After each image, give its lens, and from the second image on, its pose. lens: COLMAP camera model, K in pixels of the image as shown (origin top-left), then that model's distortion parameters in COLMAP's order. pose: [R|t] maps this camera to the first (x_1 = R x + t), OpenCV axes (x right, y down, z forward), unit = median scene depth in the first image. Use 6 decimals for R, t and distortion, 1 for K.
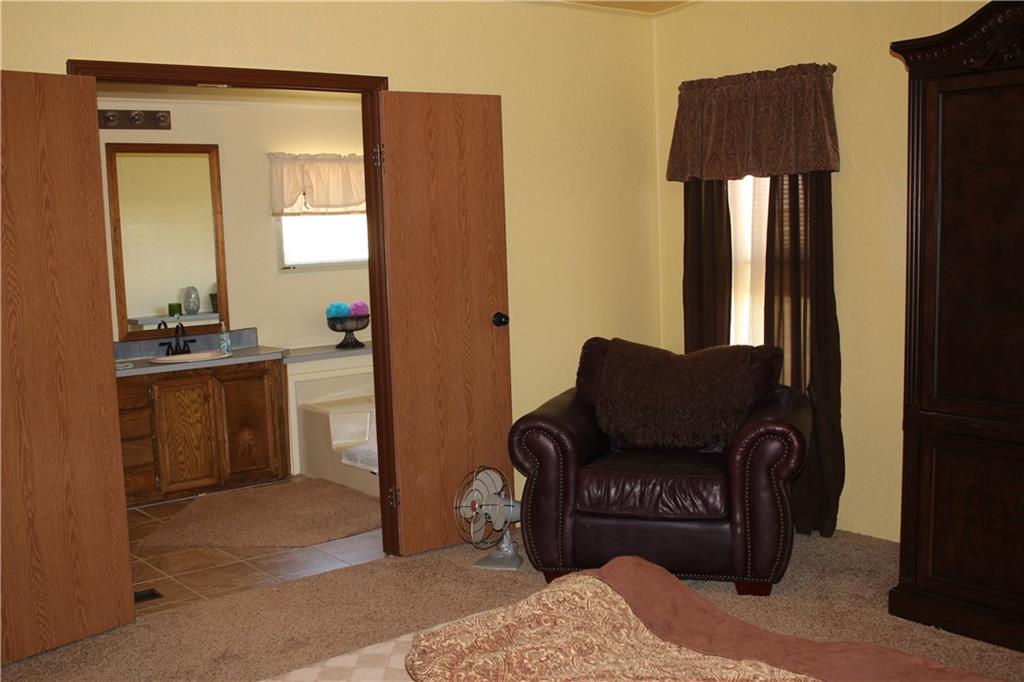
lens RADIAL K [[1134.2, 0, 512.0], [0, 1134.2, 341.0], [0, 0, 1]] dist [-0.089992, 0.033747]
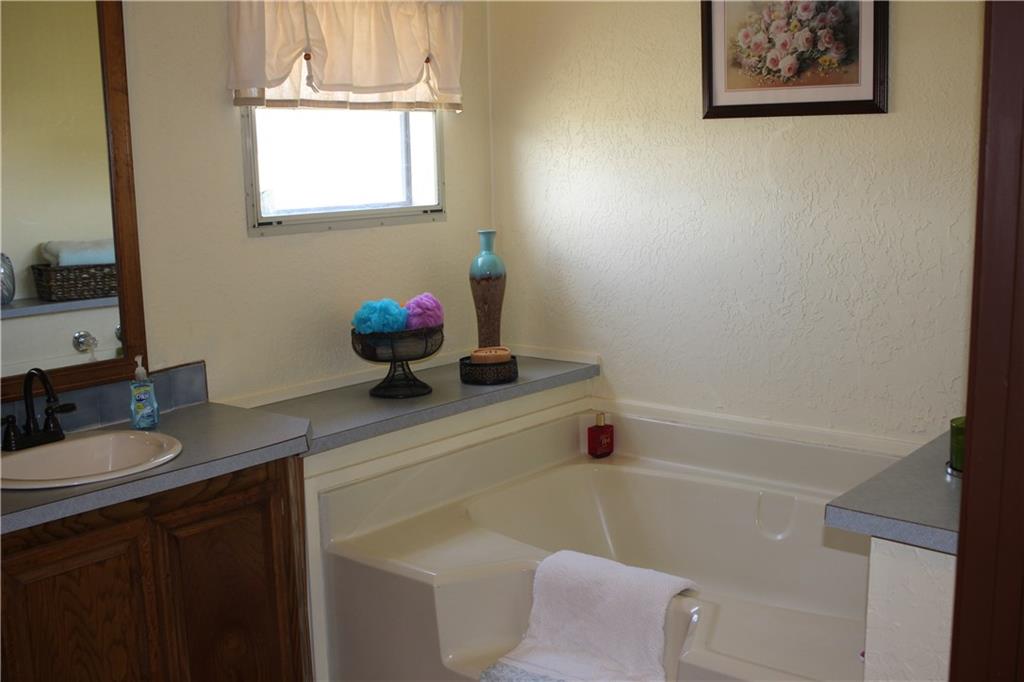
lens RADIAL K [[1134.2, 0, 512.0], [0, 1134.2, 341.0], [0, 0, 1]] dist [-0.089992, 0.033747]
pose [[0.977148, -0.018556, 0.211749, -0.225323], [0.007487, 0.998569, 0.052960, -0.046674], [-0.212428, -0.050165, 0.975888, 0.611539]]
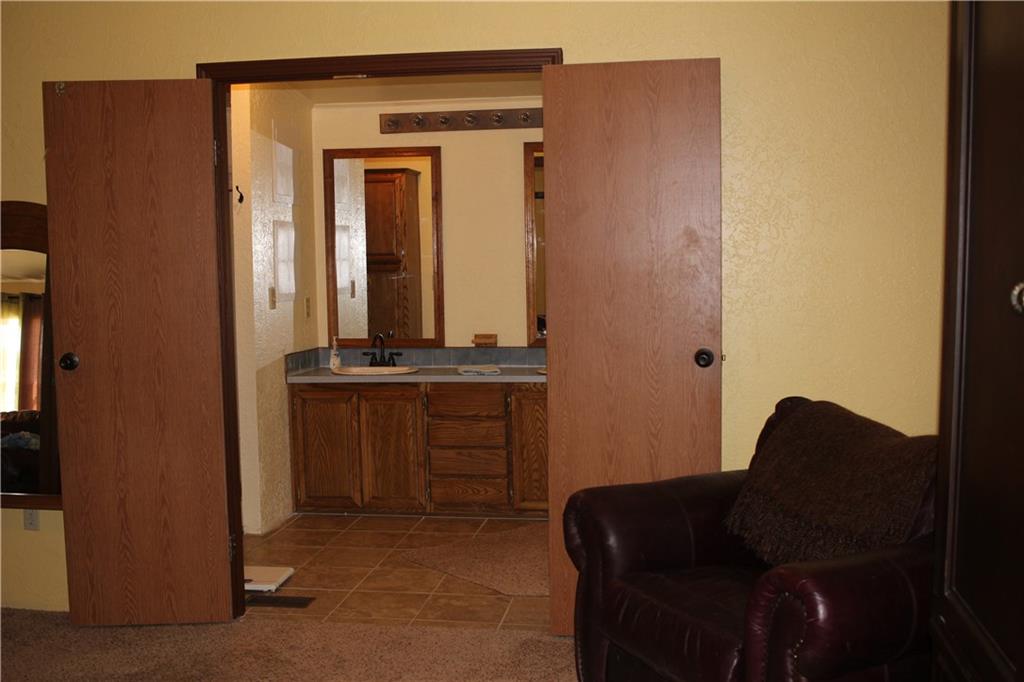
lens RADIAL K [[1134.2, 0, 512.0], [0, 1134.2, 341.0], [0, 0, 1]] dist [-0.089992, 0.033747]
pose [[0.679820, 0.081647, -0.728820, 0.367334], [-0.085812, 0.995813, 0.031515, -0.035482], [0.728342, 0.041117, 0.683979, 0.328713]]
